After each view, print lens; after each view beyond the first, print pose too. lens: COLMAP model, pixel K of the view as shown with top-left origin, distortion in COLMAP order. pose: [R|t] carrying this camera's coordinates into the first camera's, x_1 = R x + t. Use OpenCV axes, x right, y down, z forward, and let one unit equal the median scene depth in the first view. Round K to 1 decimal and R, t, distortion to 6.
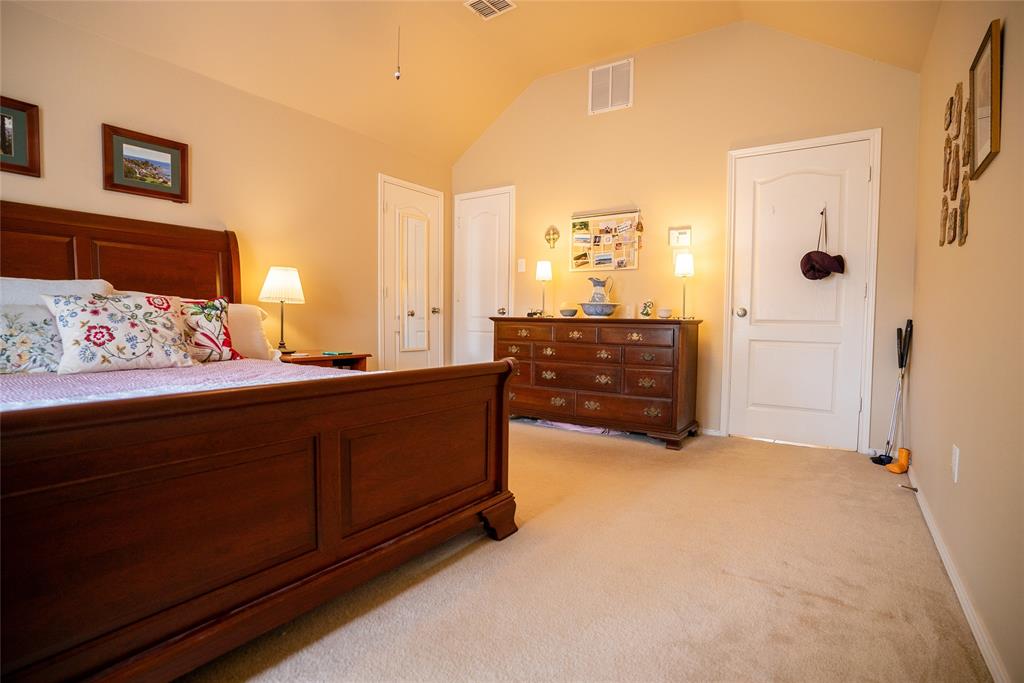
lens RADIAL K [[500.2, 0, 507.7], [0, 500.2, 340.7], [0, 0, 1]] dist [-0.070483, 0.028507]
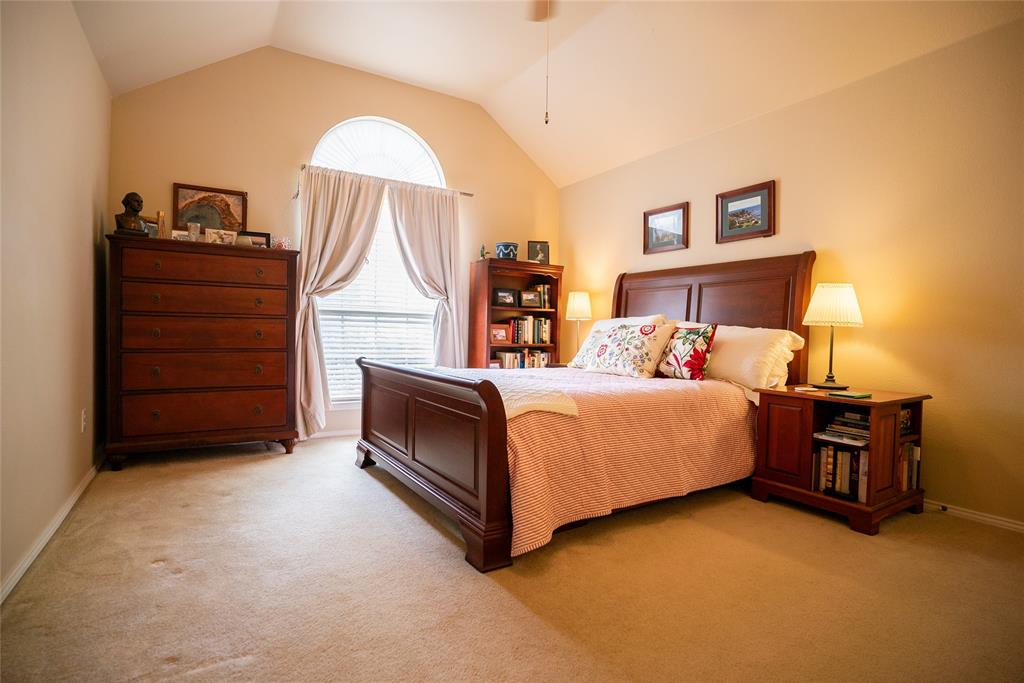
lens RADIAL K [[504.1, 0, 510.9], [0, 504.1, 339.9], [0, 0, 1]] dist [-0.083001, 0.039783]
pose [[-0.385141, -0.004919, -0.922844, 0.568767], [-0.063208, 0.997778, 0.021061, -0.043076], [0.920690, 0.066442, -0.384597, 0.935420]]
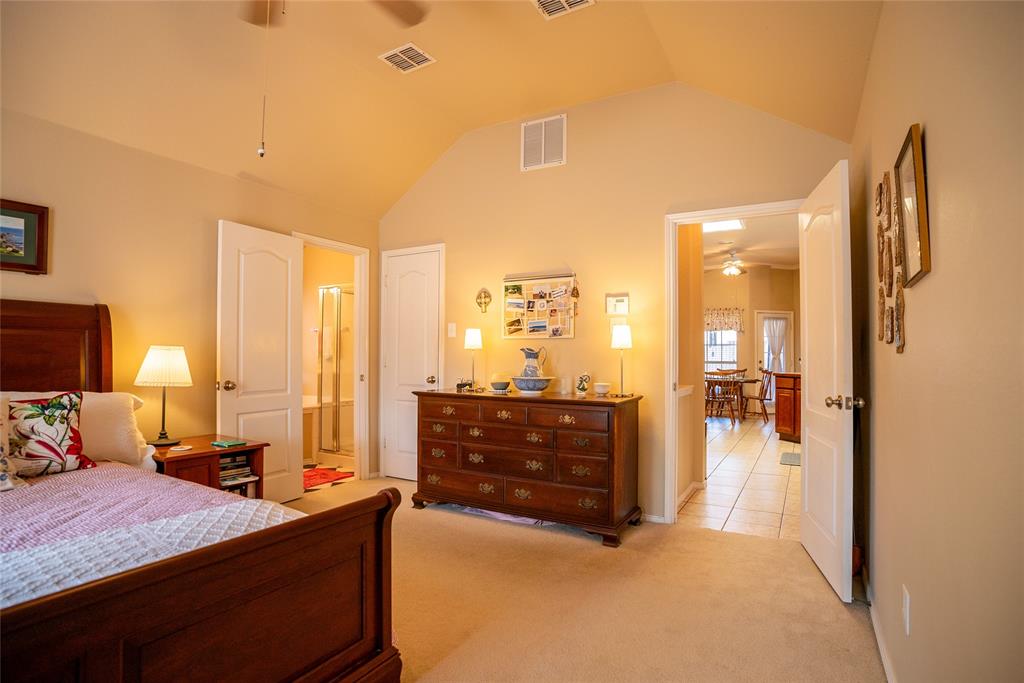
lens RADIAL K [[517.1, 0, 507.2], [0, 517.1, 341.7], [0, 0, 1]] dist [-0.077336, 0.033372]
pose [[0.997109, -0.005456, 0.075785, 0.089935], [0.010660, 0.997599, -0.068434, -0.099694], [-0.075229, 0.069044, 0.994773, 0.079079]]
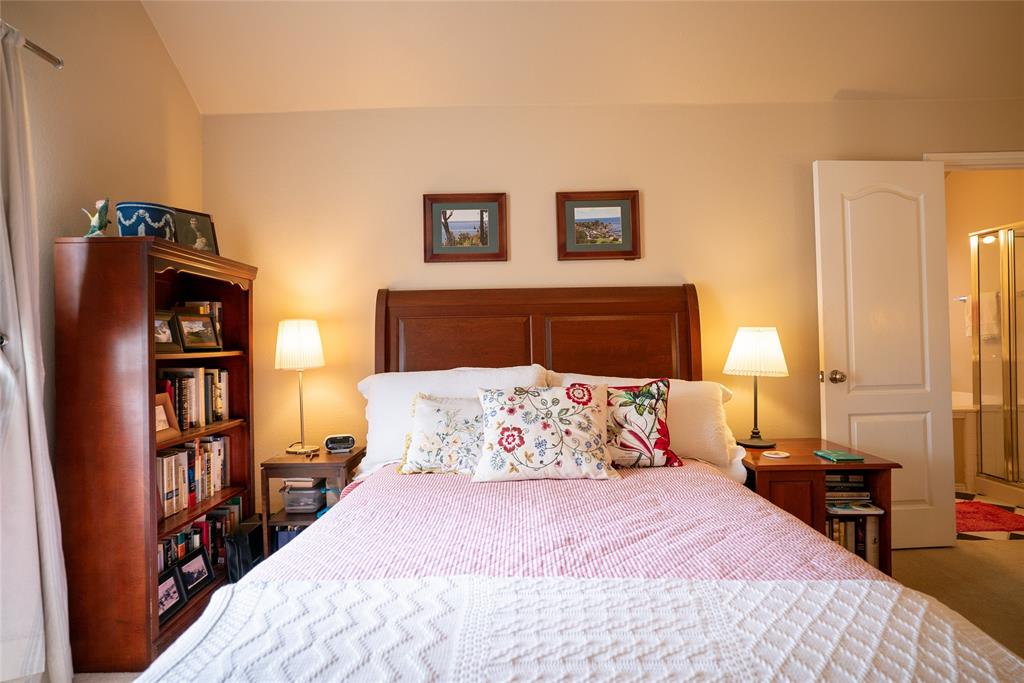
lens RADIAL K [[555.2, 0, 505.6], [0, 555.2, 339.6], [0, 0, 1]] dist [-0.068592, 0.047284]
pose [[0.564683, -0.025034, -0.824928, -0.001405], [-0.012399, 0.999170, -0.038810, -0.106020], [0.825215, 0.032143, 0.563904, 0.279451]]
